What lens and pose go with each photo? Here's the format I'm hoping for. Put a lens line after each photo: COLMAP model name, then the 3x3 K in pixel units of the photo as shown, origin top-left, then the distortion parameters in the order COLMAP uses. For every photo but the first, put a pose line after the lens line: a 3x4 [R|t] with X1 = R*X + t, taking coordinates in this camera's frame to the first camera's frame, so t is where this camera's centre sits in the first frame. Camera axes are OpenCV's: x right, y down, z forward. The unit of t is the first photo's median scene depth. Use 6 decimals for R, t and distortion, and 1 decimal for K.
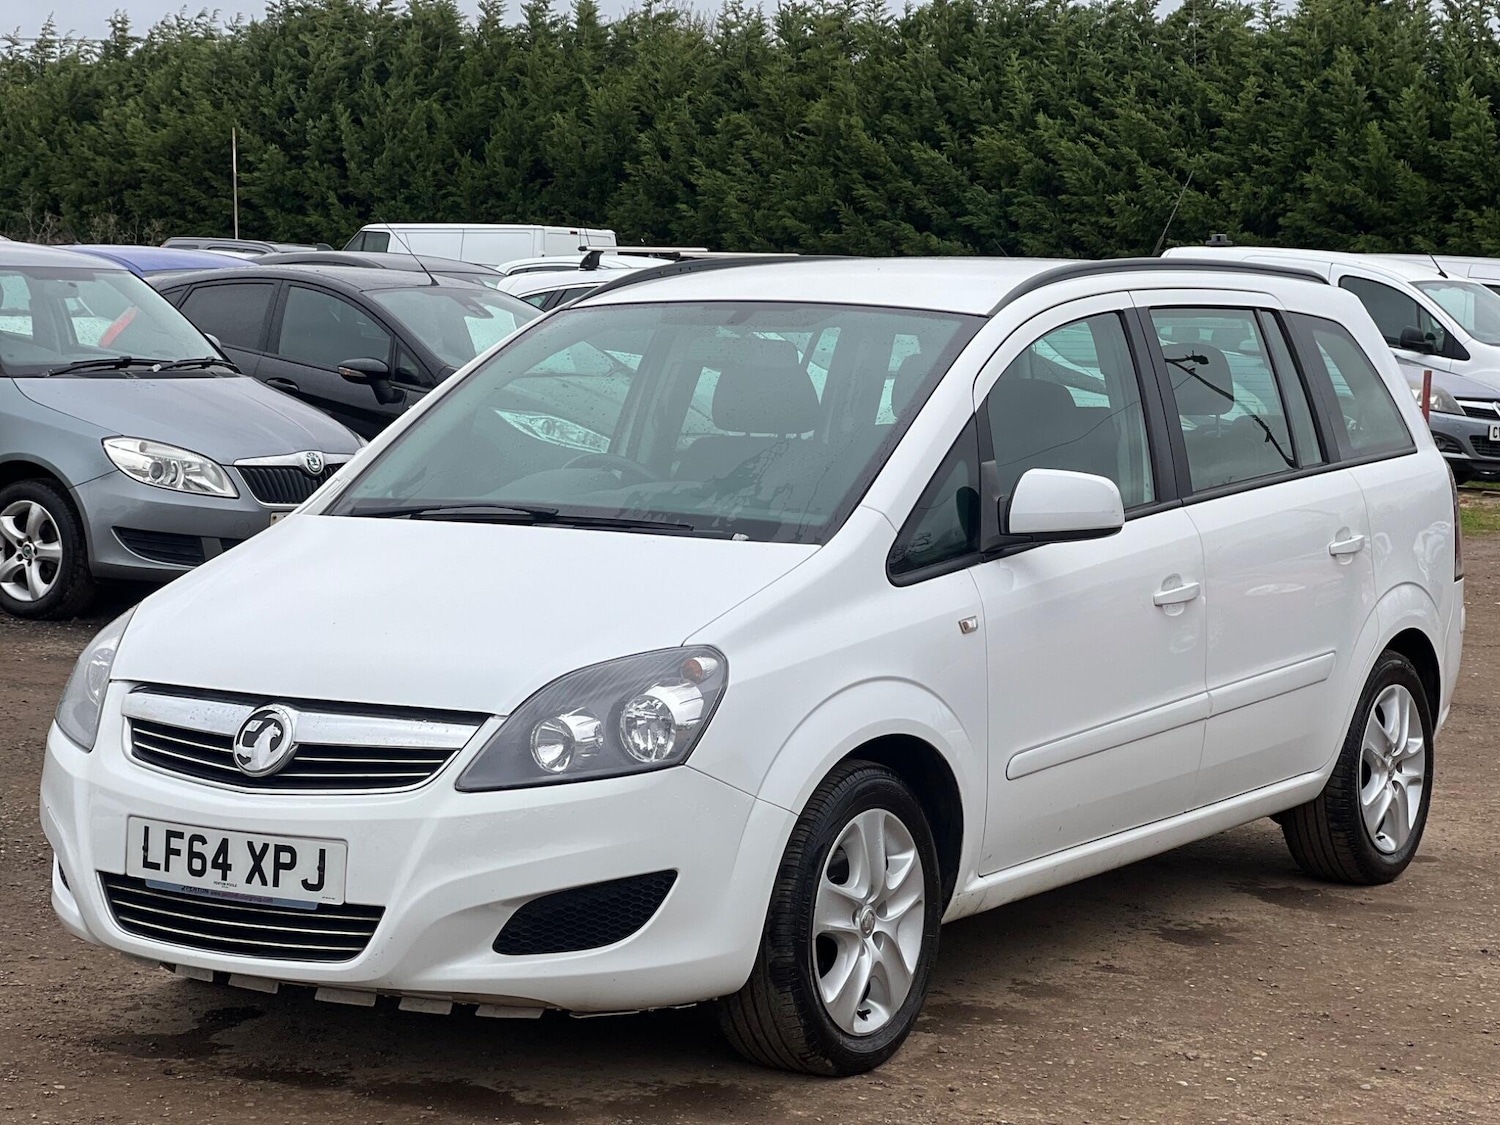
lens RADIAL K [[3255.8, 0, 750.0], [0, 3255.8, 562.5], [0, 0, 1]] dist [0.358653, 0.444144]
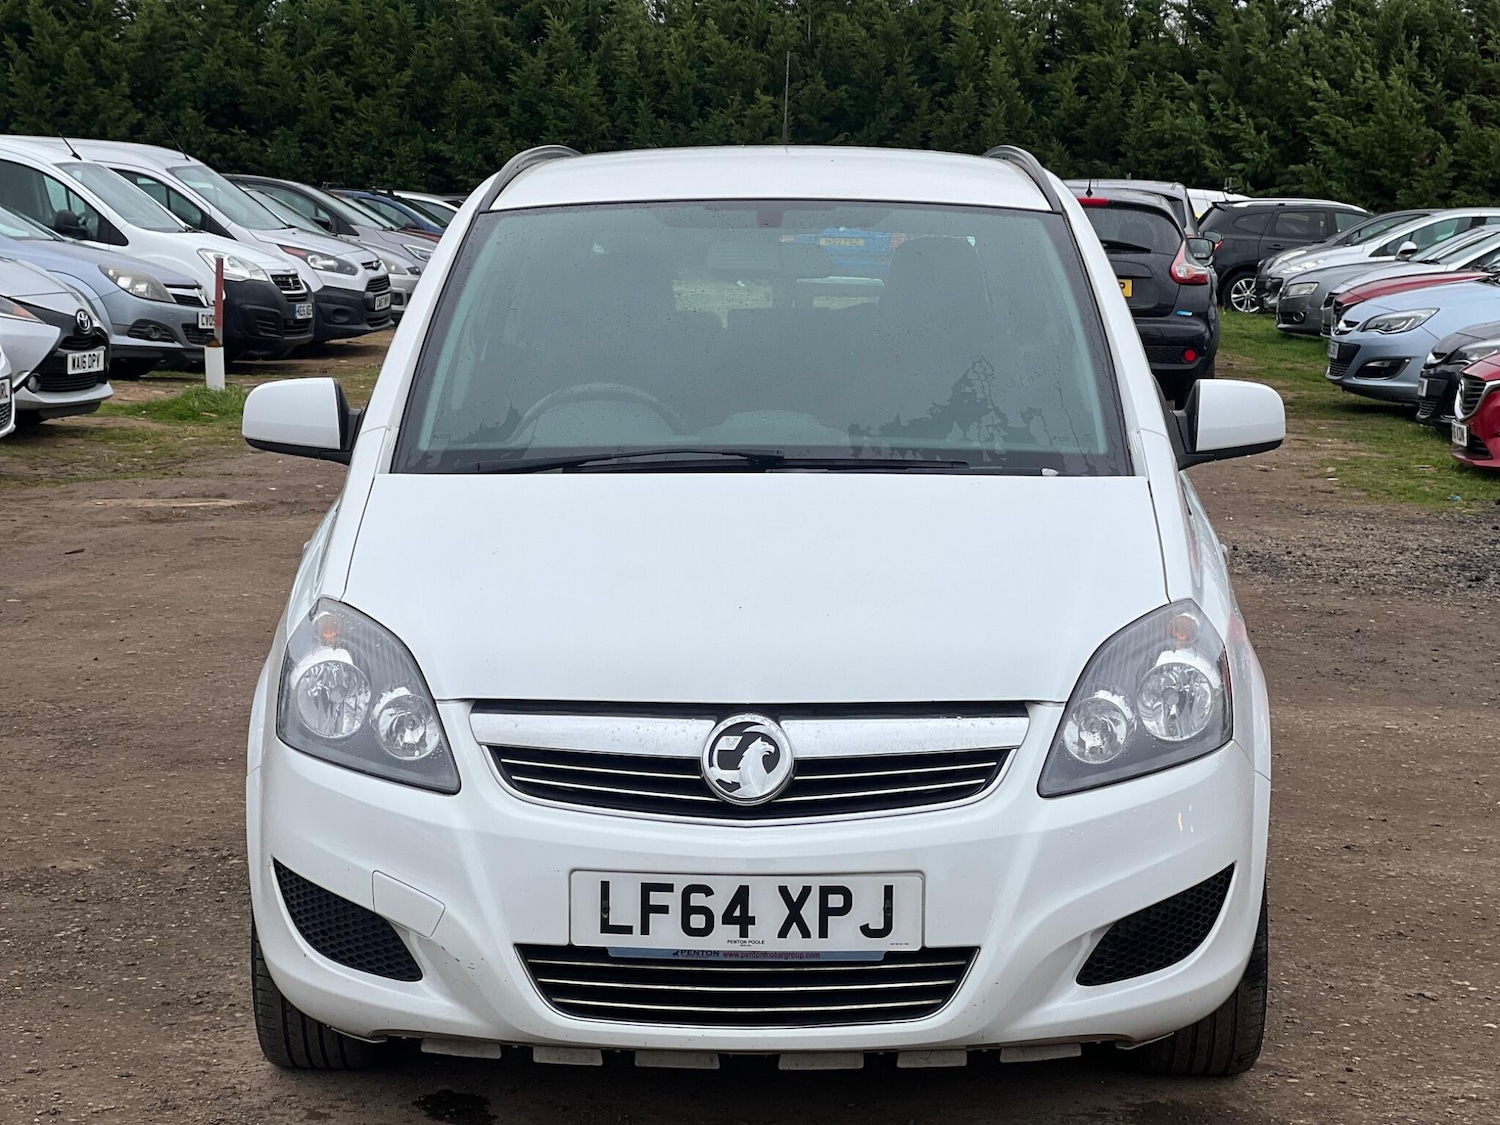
lens RADIAL K [[3306.1, 0, 754.3], [0, 3306.1, 477.7], [0, 0, 1]] dist [-0.362164, 9.417041]
pose [[0.852924, -0.055766, 0.519047, -0.562182], [0.049959, 0.998434, 0.025176, -0.034748], [-0.519638, 0.004458, 0.854375, 0.313265]]
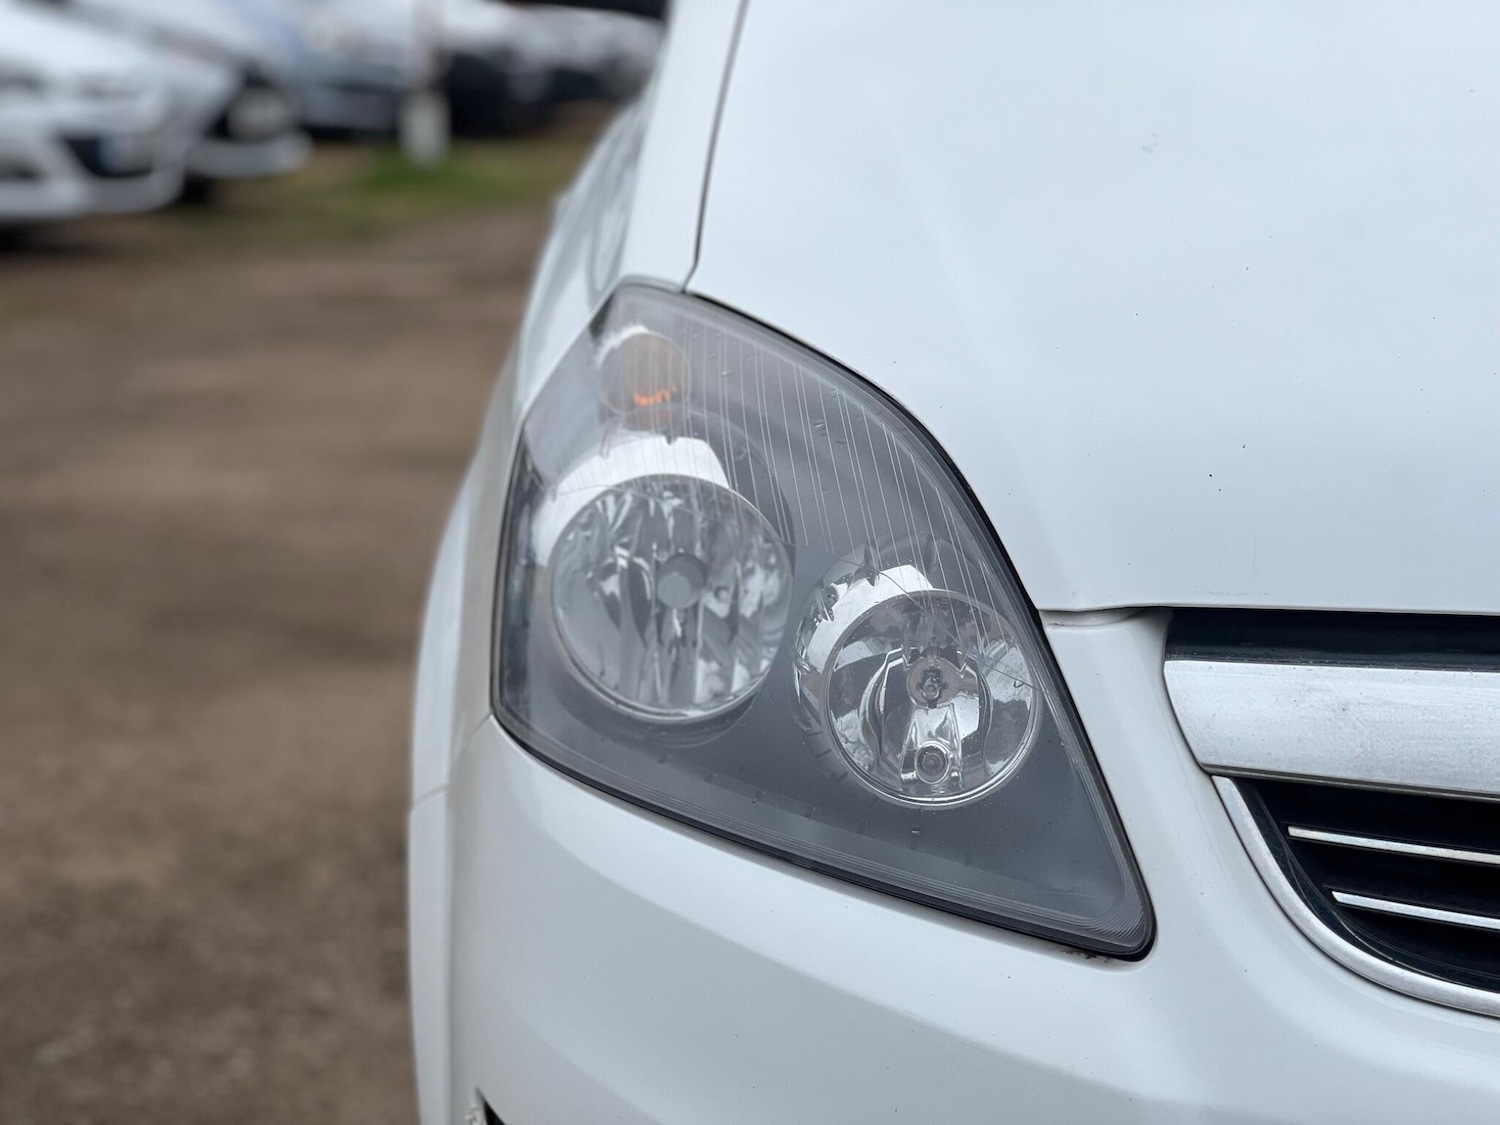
lens RADIAL K [[3306.1, 0, 754.3], [0, 3306.1, 477.7], [0, 0, 1]] dist [-0.362164, 9.417041]
pose [[0.885445, -0.083331, 0.457212, -0.330457], [0.055416, 0.995706, 0.074158, 0.009347], [-0.461428, -0.040326, 0.886261, 0.860240]]
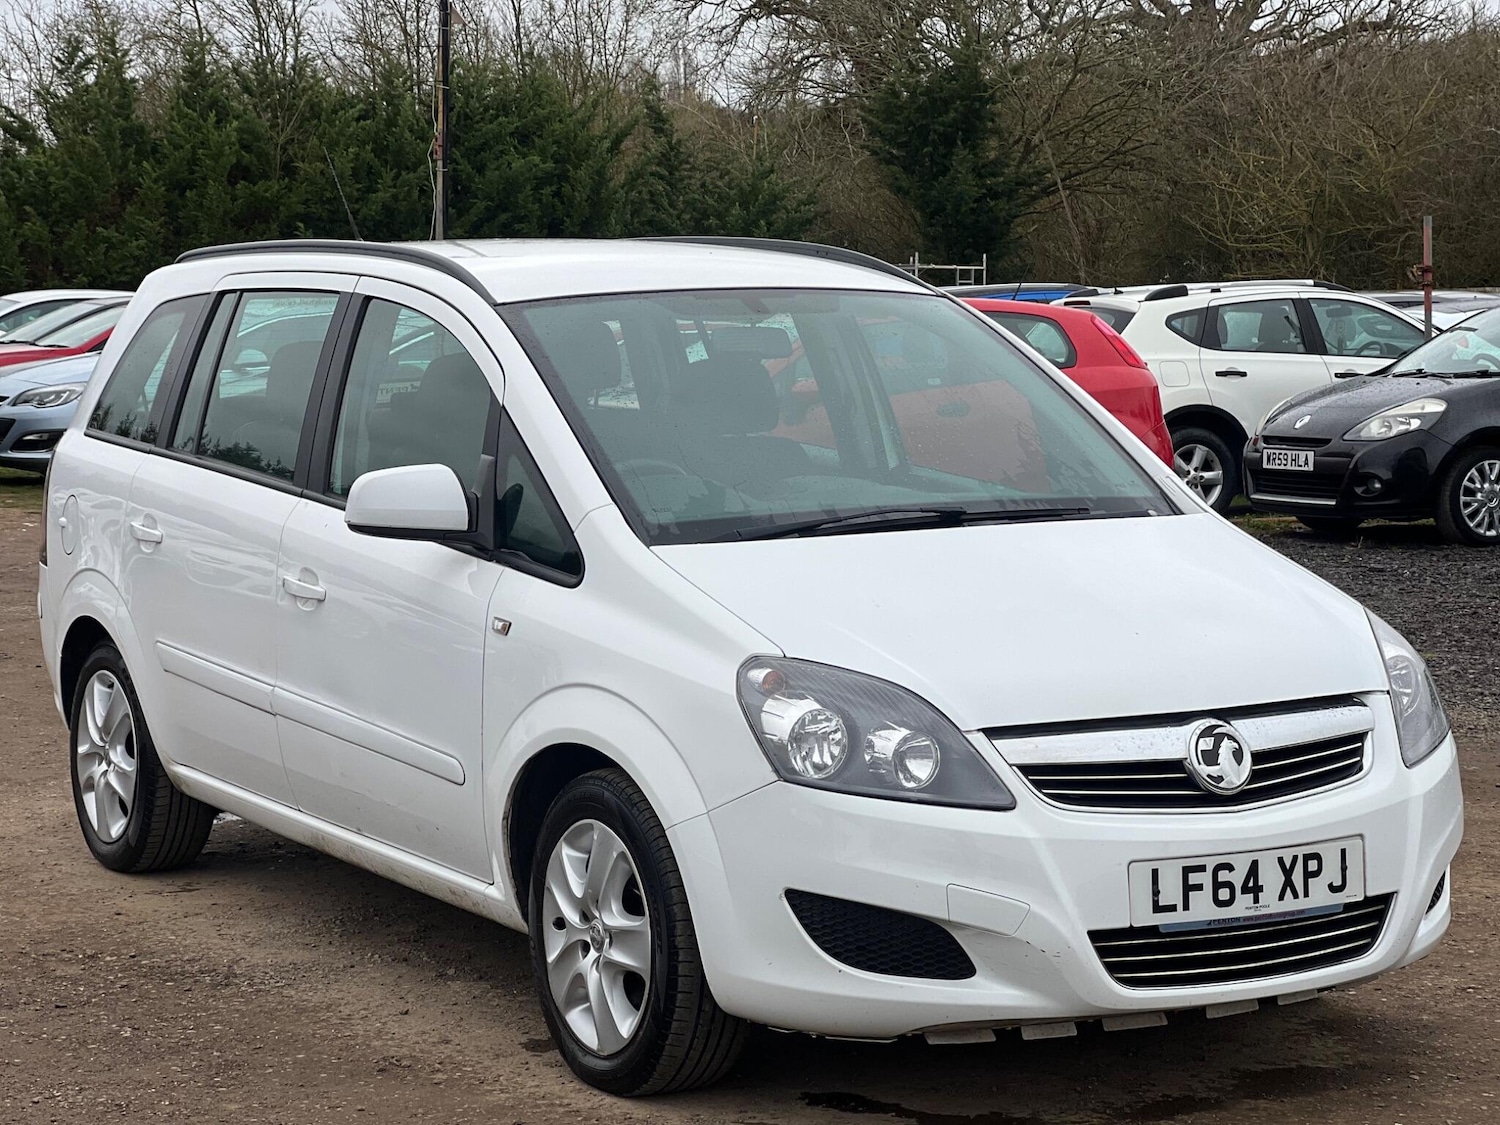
lens RADIAL K [[3255.8, 0, 750.0], [0, 3255.8, 562.5], [0, 0, 1]] dist [0.358653, 0.444144]
pose [[0.453350, -0.100149, 0.885688, -1.057415], [0.087187, 0.993885, 0.067756, -0.079273], [-0.887058, 0.046504, 0.459309, 0.681441]]
